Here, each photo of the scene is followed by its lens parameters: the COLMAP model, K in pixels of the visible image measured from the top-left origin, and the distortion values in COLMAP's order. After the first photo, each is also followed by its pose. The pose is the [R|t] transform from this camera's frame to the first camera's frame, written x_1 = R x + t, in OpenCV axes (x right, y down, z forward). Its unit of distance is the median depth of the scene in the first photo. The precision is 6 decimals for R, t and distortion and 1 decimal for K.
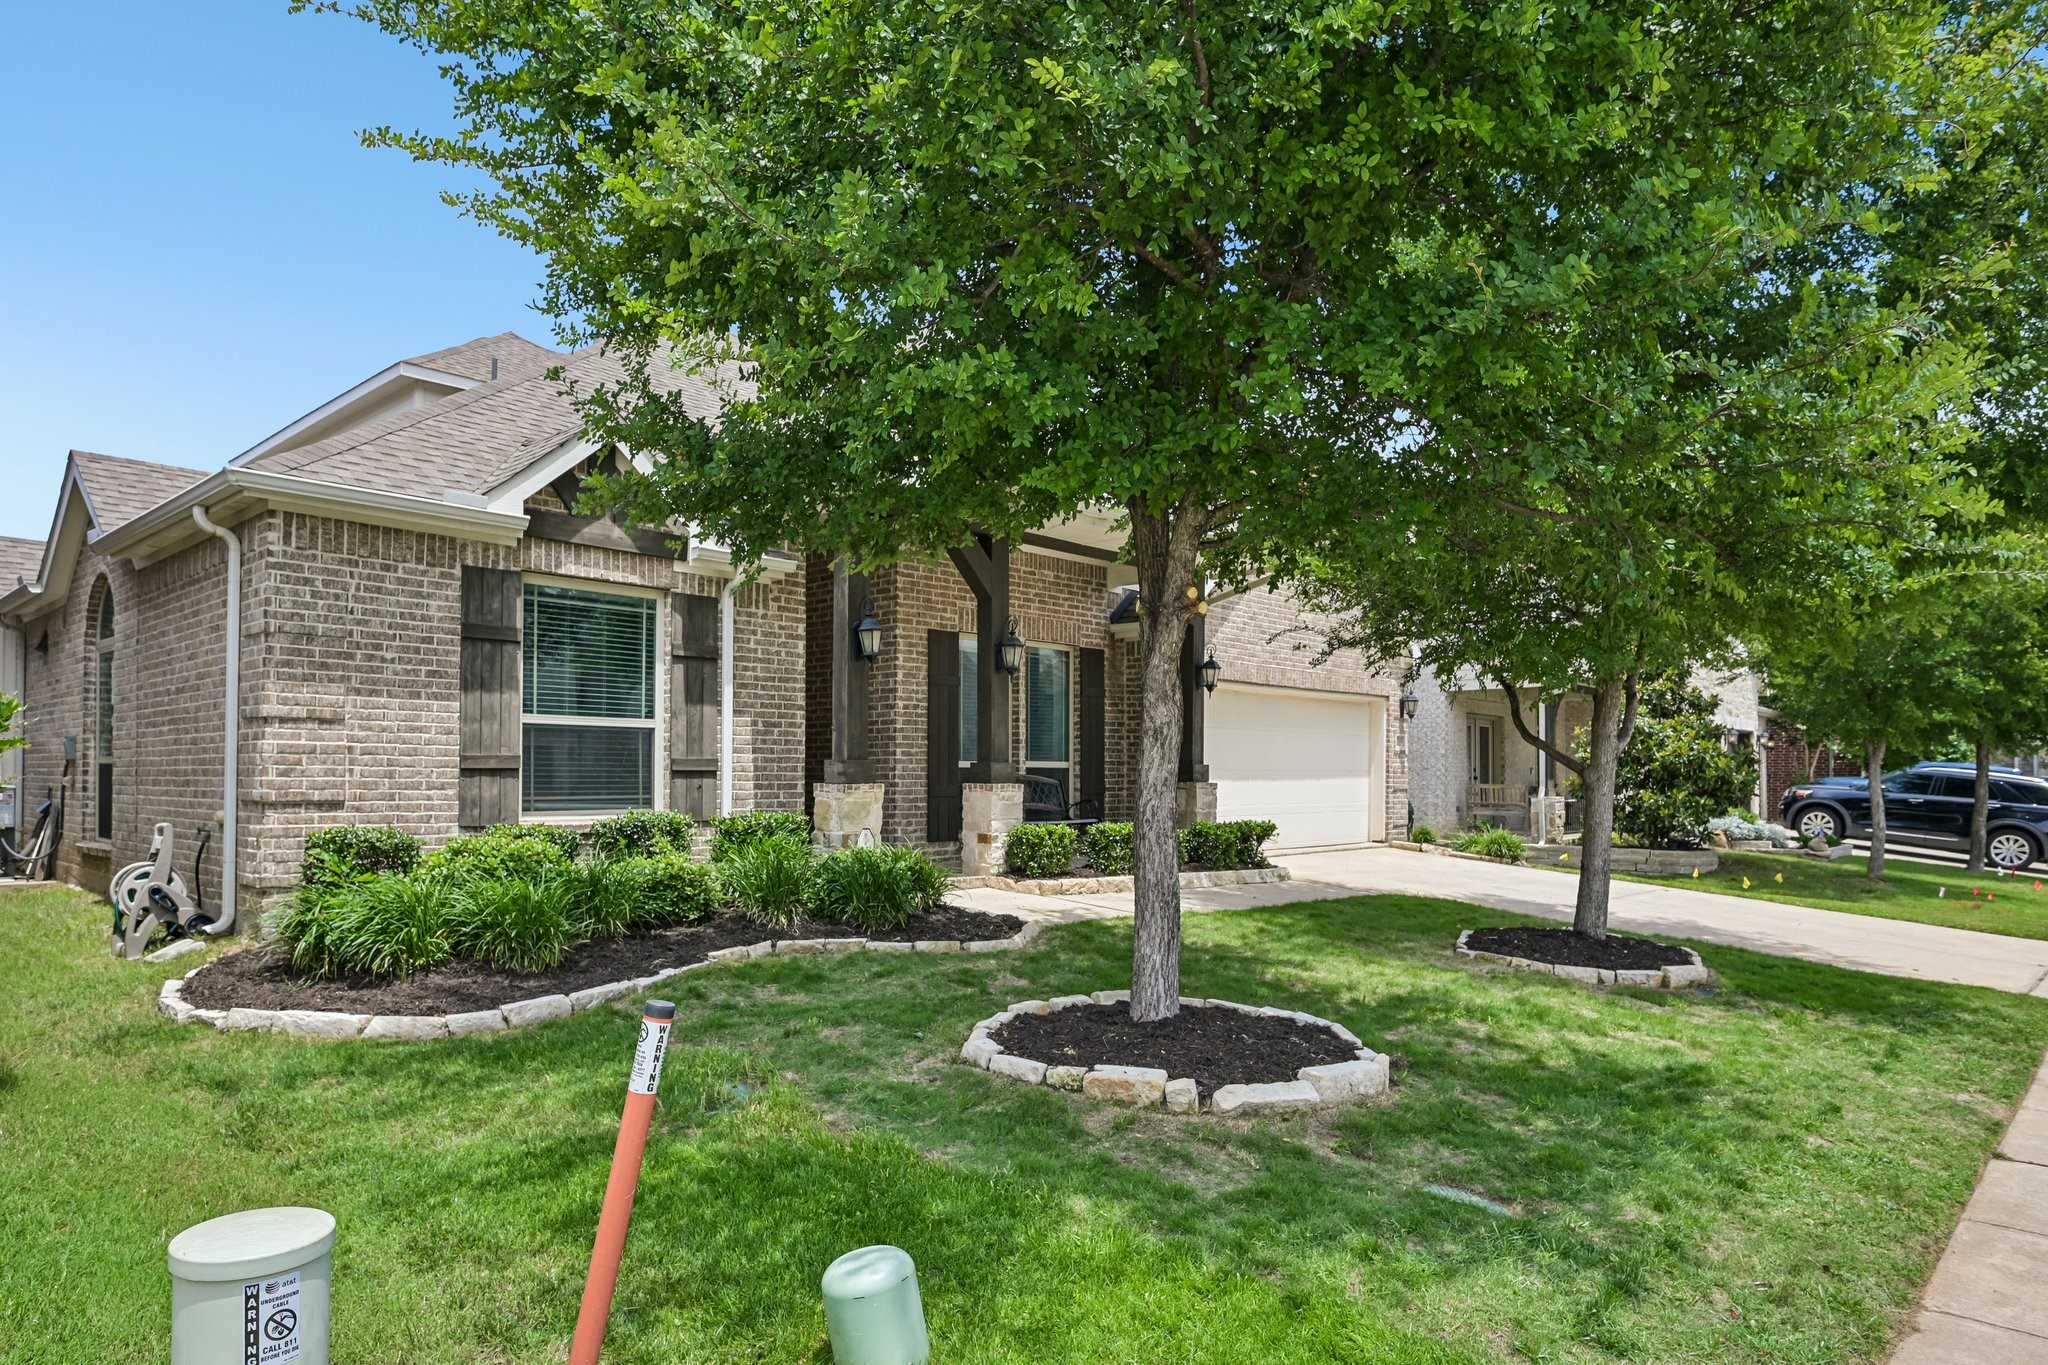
lens RADIAL K [[1235.1, 0, 1024.3], [0, 1235.1, 764.4], [0, 0, 1]] dist [-0.000119, 0.000020]
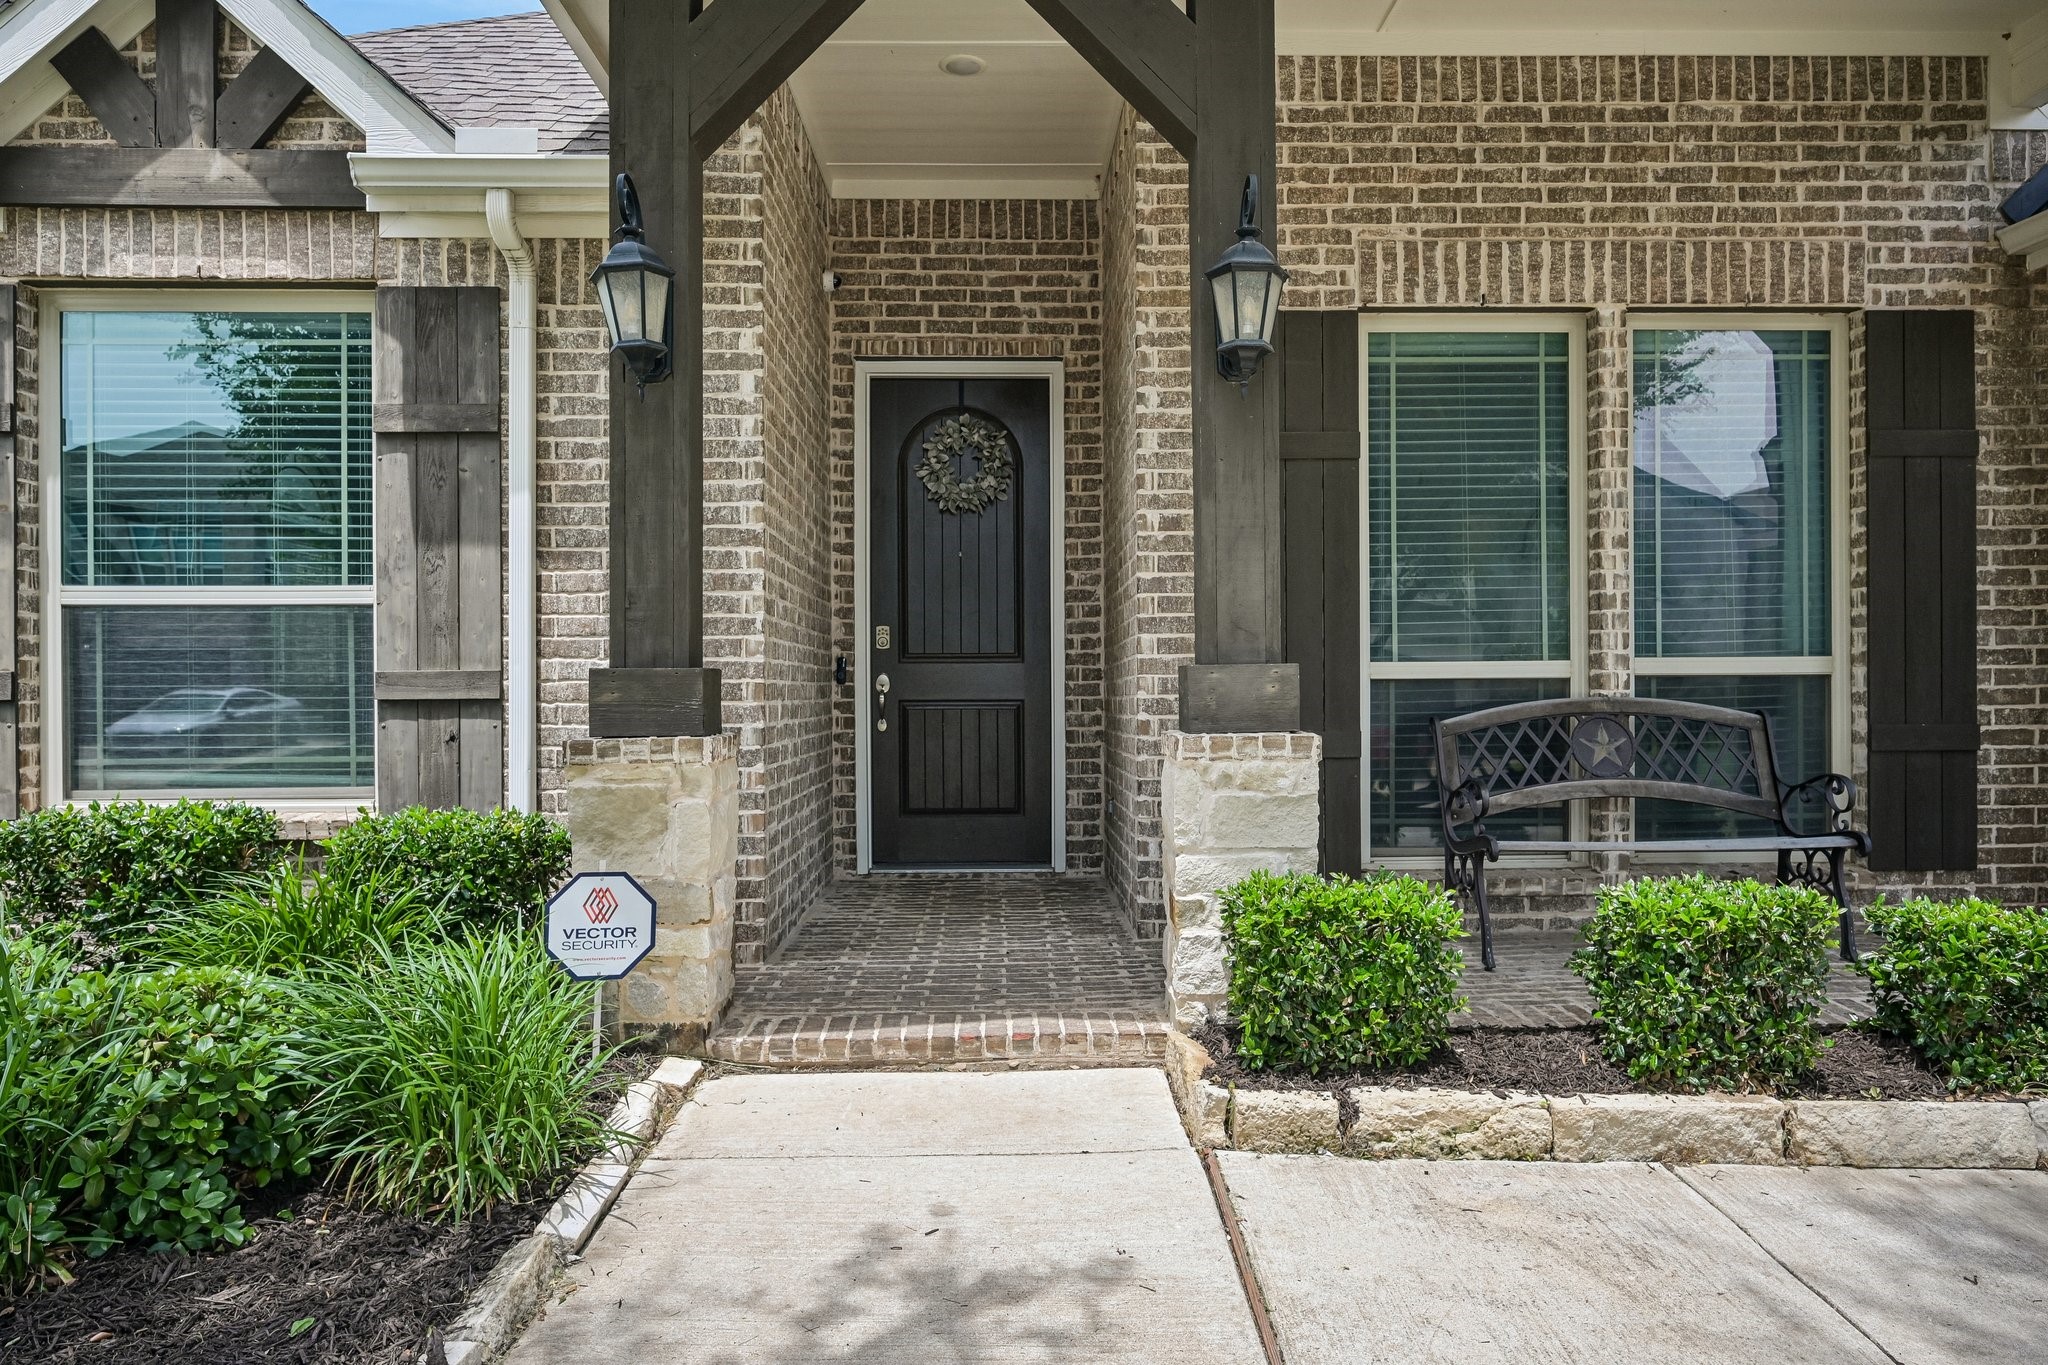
lens RADIAL K [[1419.6, 0, 1024.0], [0, 1419.6, 682.5], [0, 0, 1]] dist [0.002170, 0.000911]
pose [[0.701489, -0.008013, -0.712635, 0.219631], [0.015587, 0.999870, 0.004100, 0.000201], [0.712509, -0.013984, 0.701523, 0.786121]]
